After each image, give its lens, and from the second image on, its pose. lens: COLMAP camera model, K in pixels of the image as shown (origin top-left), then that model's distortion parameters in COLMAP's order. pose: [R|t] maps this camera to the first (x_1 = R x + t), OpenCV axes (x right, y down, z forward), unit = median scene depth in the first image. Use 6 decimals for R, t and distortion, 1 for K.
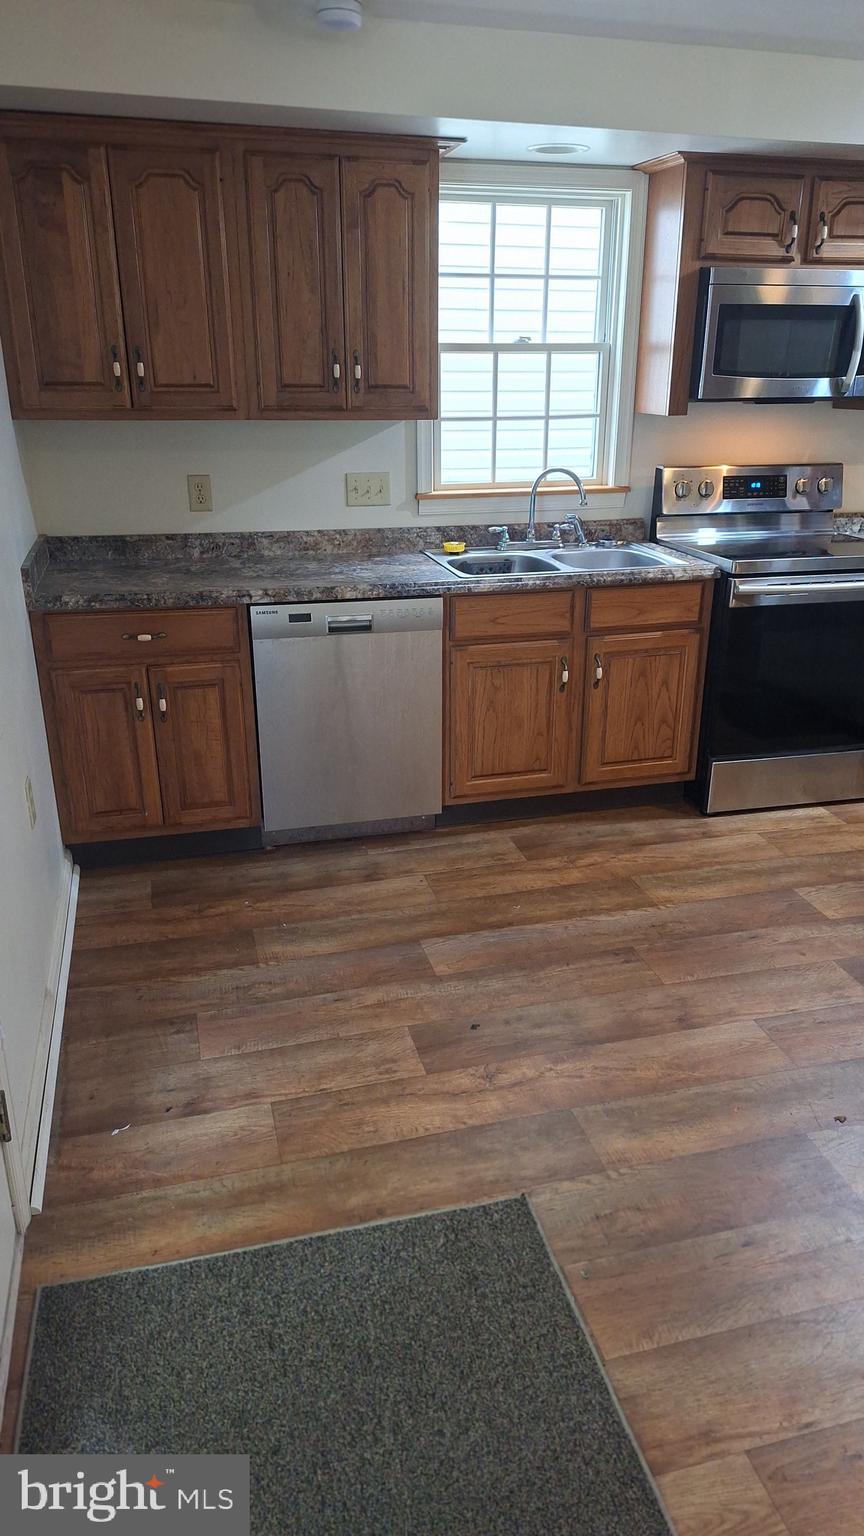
lens RADIAL K [[1062.1, 0, 442.1], [0, 1062.1, 784.7], [0, 0, 1]] dist [0.073757, -0.105803]
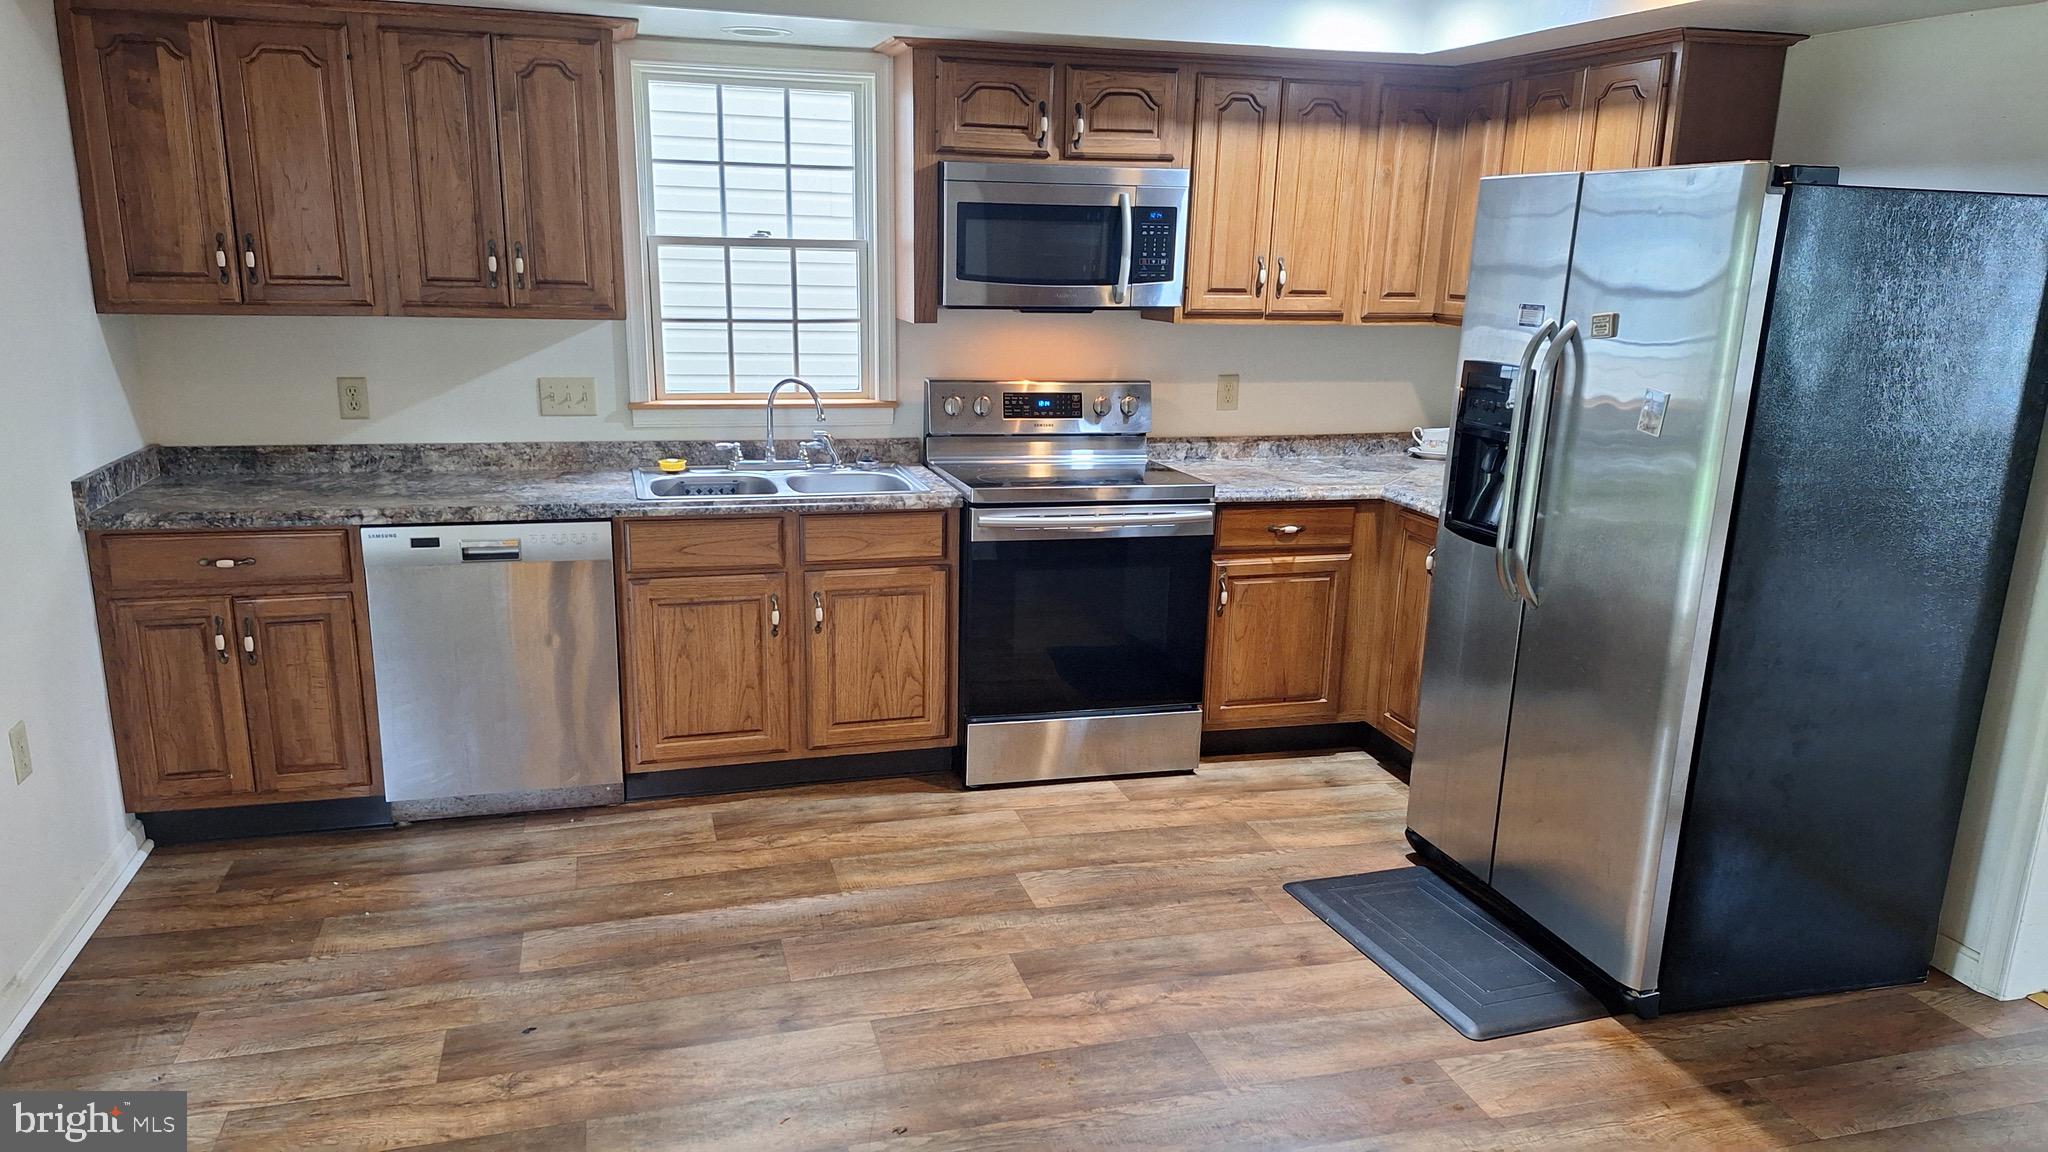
lens RADIAL K [[1416.1, 0, 1029.8], [0, 1416.1, 606.7], [0, 0, 1]] dist [0.073757, -0.105803]
pose [[0.999697, 0.013166, 0.020816, 0.316053], [-0.010447, 0.992012, -0.125711, 0.029869], [-0.022305, 0.125455, 0.991848, -0.122989]]
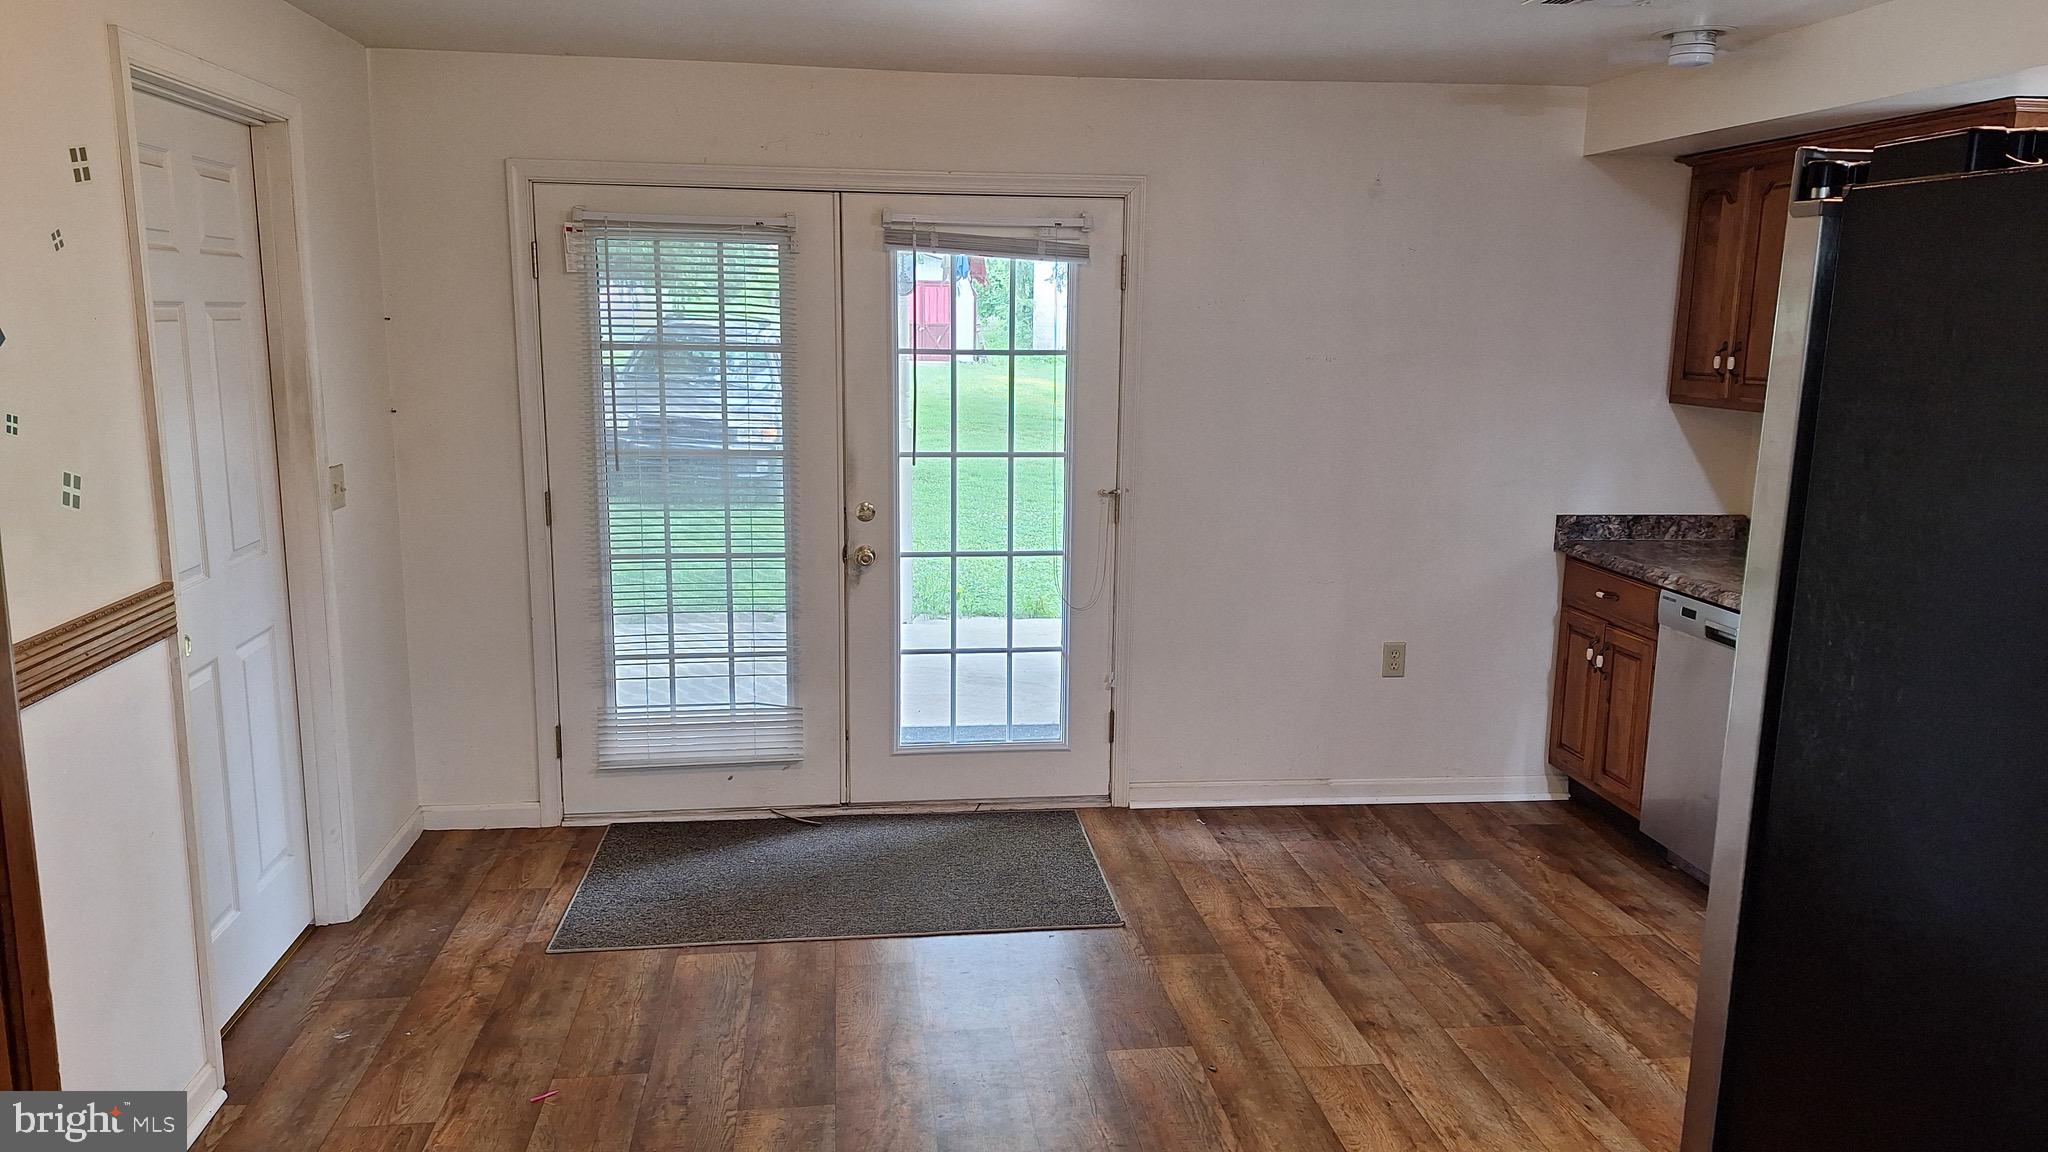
lens RADIAL K [[1416.1, 0, 972.7], [0, 1416.1, 566.2], [0, 0, 1]] dist [0.073757, -0.105803]
pose [[-0.167023, 0.165278, -0.972001, 1.159916], [-0.378672, 0.899486, 0.218017, -0.225853], [0.910335, 0.404484, -0.087649, 0.515176]]
